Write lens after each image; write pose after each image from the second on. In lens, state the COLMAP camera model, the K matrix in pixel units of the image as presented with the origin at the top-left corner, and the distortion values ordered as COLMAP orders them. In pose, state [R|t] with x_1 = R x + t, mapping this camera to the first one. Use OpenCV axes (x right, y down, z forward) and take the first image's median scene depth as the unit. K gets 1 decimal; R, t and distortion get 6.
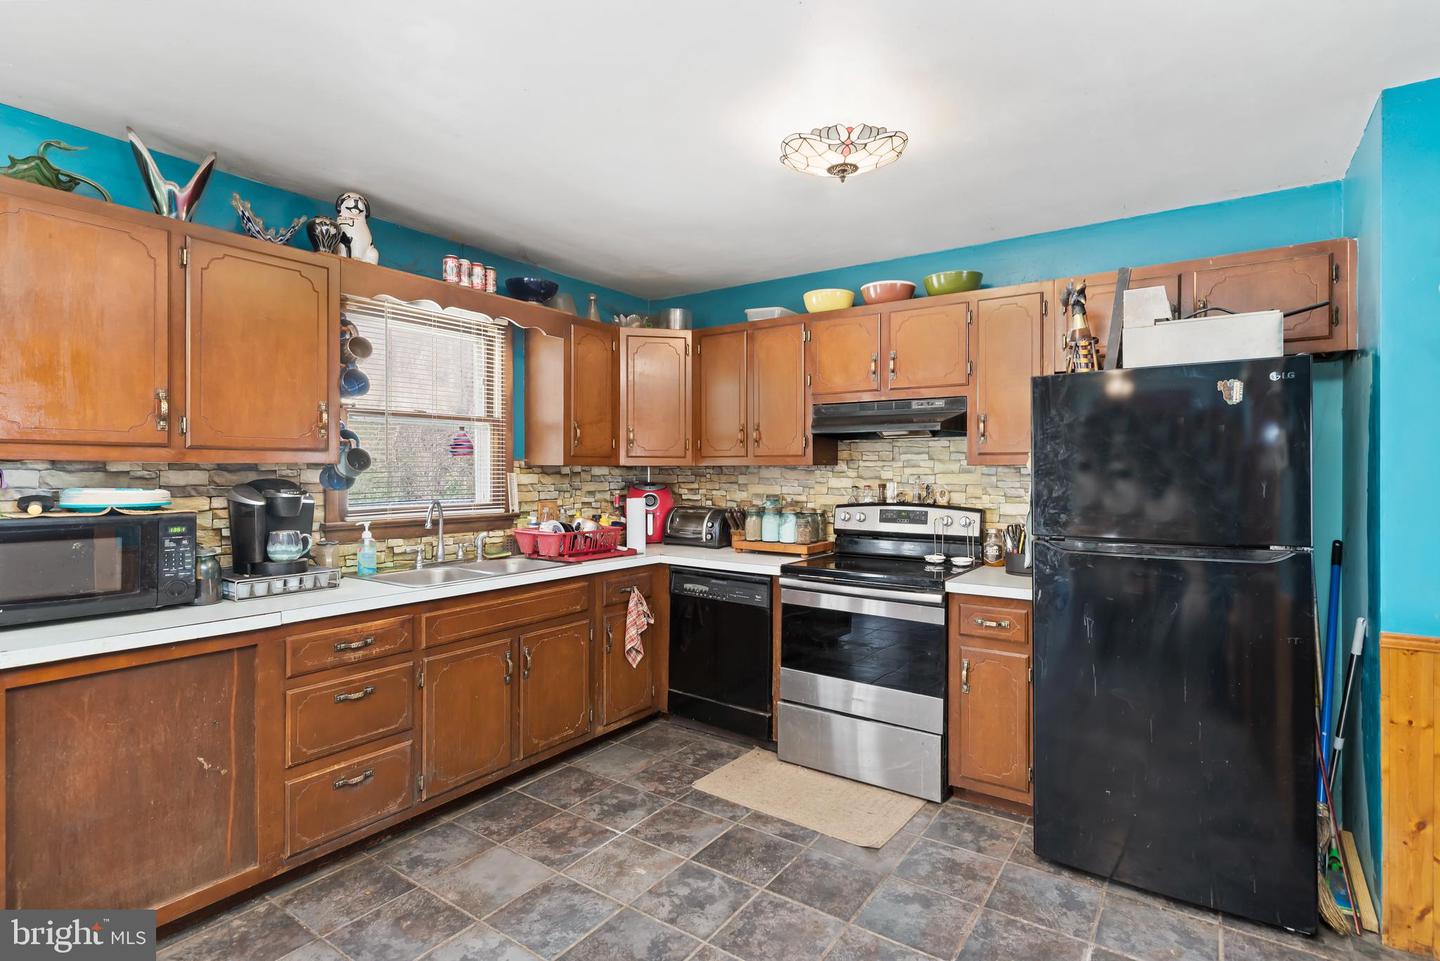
lens RADIAL K [[701.8, 0, 741.0], [0, 701.8, 472.0], [0, 0, 1]] dist [-0.001768, 0.000046]
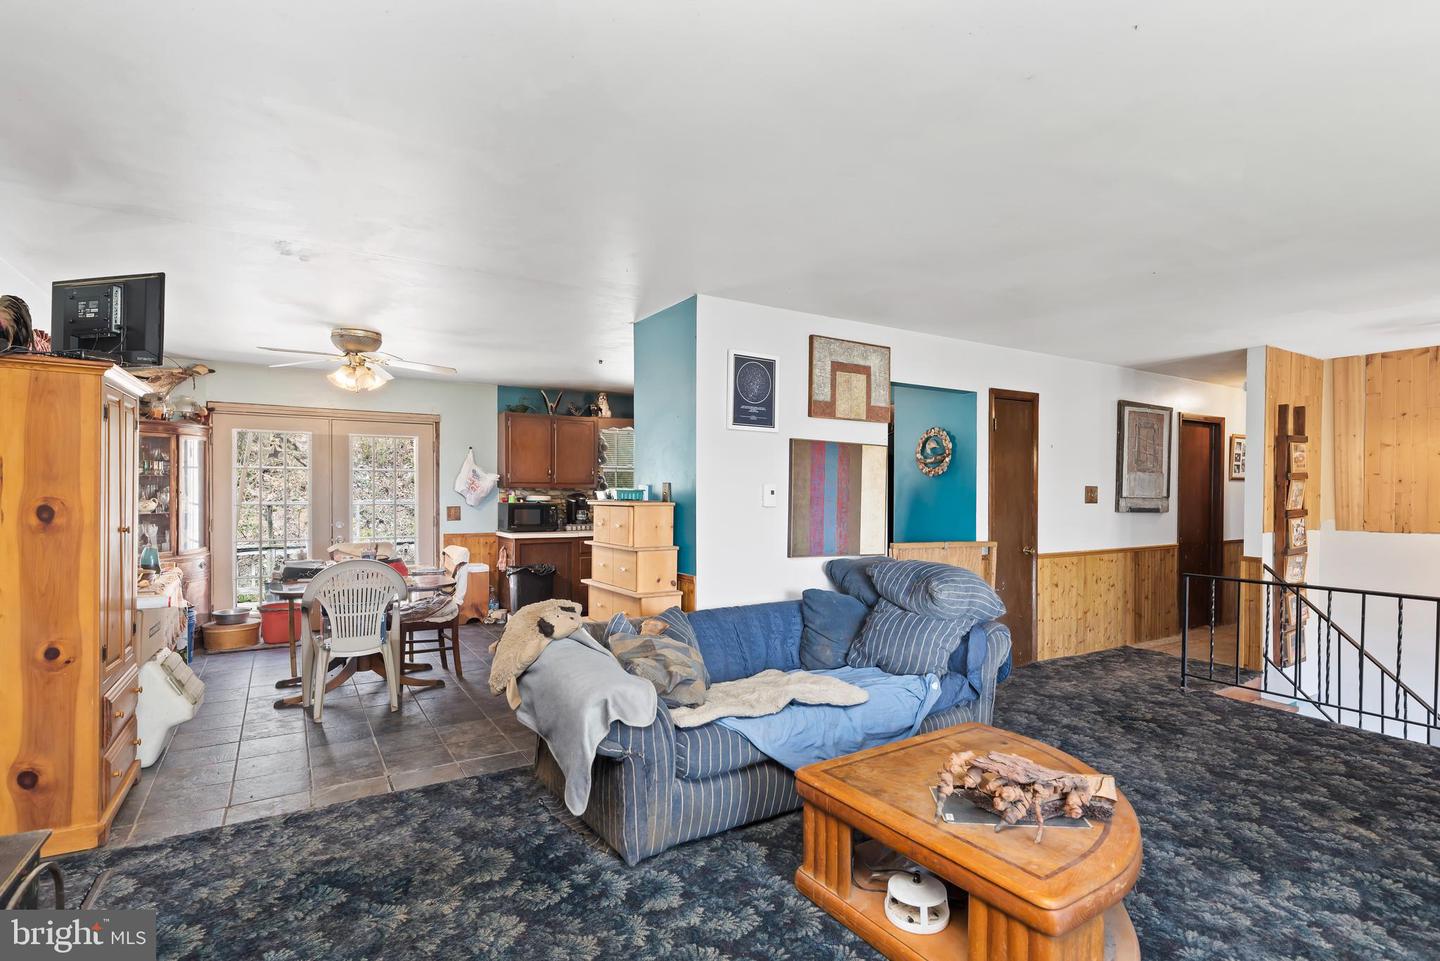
lens RADIAL K [[703.3, 0, 735.7], [0, 703.3, 486.9], [0, 0, 1]] dist [-0.000087, 0.001939]
pose [[0.919557, 0.000104, -0.392957, 0.984250], [-0.002733, 0.999977, -0.006130, -0.000051], [0.392948, 0.006711, 0.919536, -1.302189]]
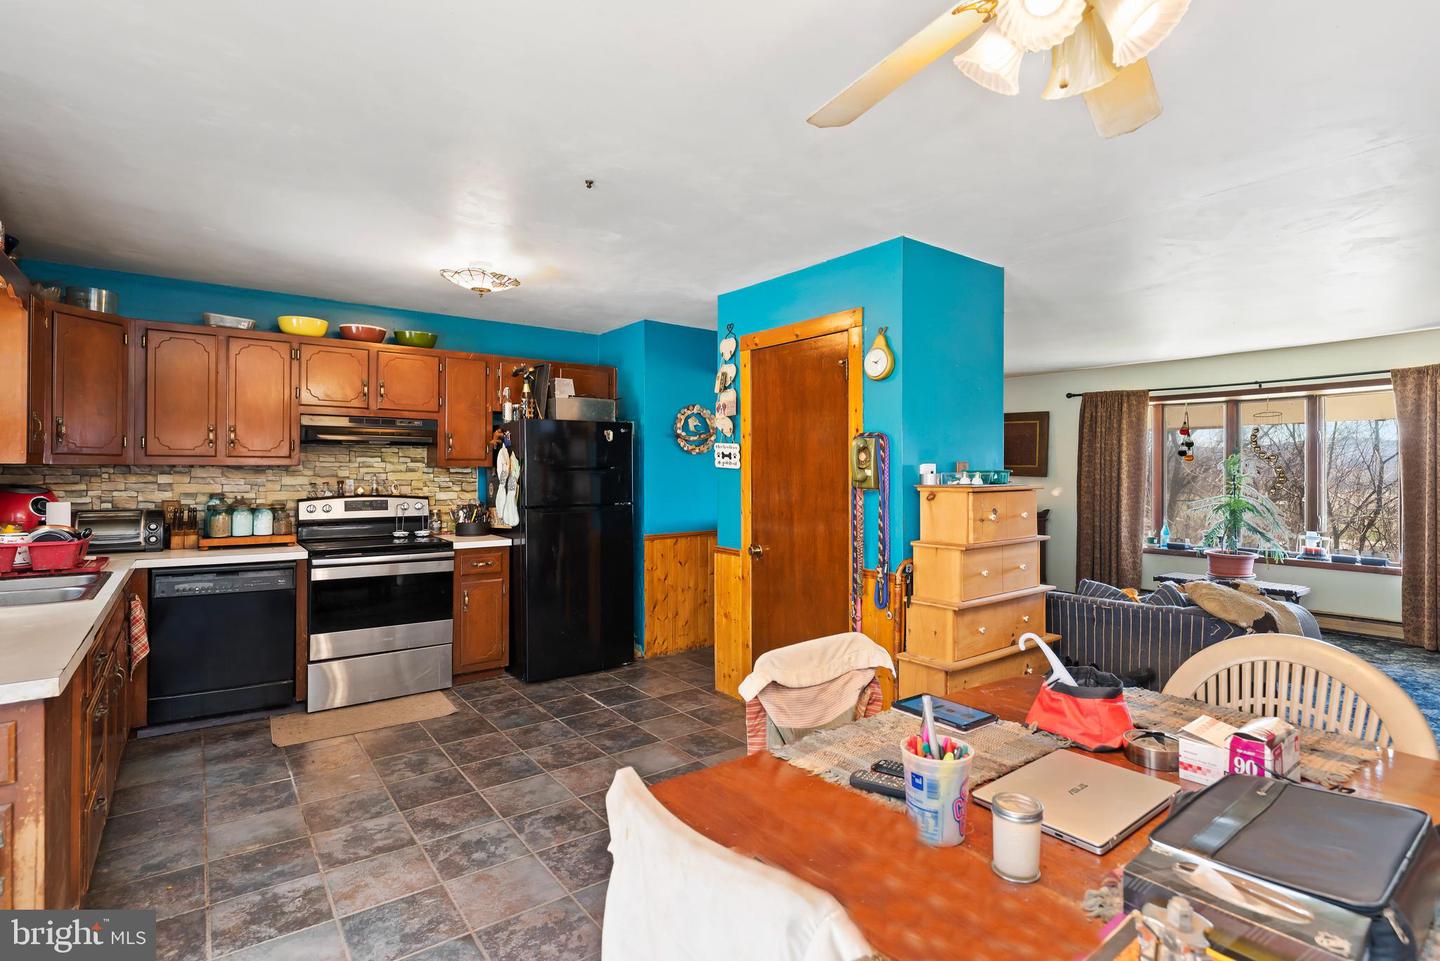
lens RADIAL K [[701.8, 0, 741.0], [0, 701.8, 472.0], [0, 0, 1]] dist [-0.001768, 0.000046]
pose [[0.315019, -0.004636, 0.949074, -0.925207], [-0.002238, 0.999982, 0.005627, -0.008703], [-0.949083, -0.003897, 0.315003, -0.080243]]
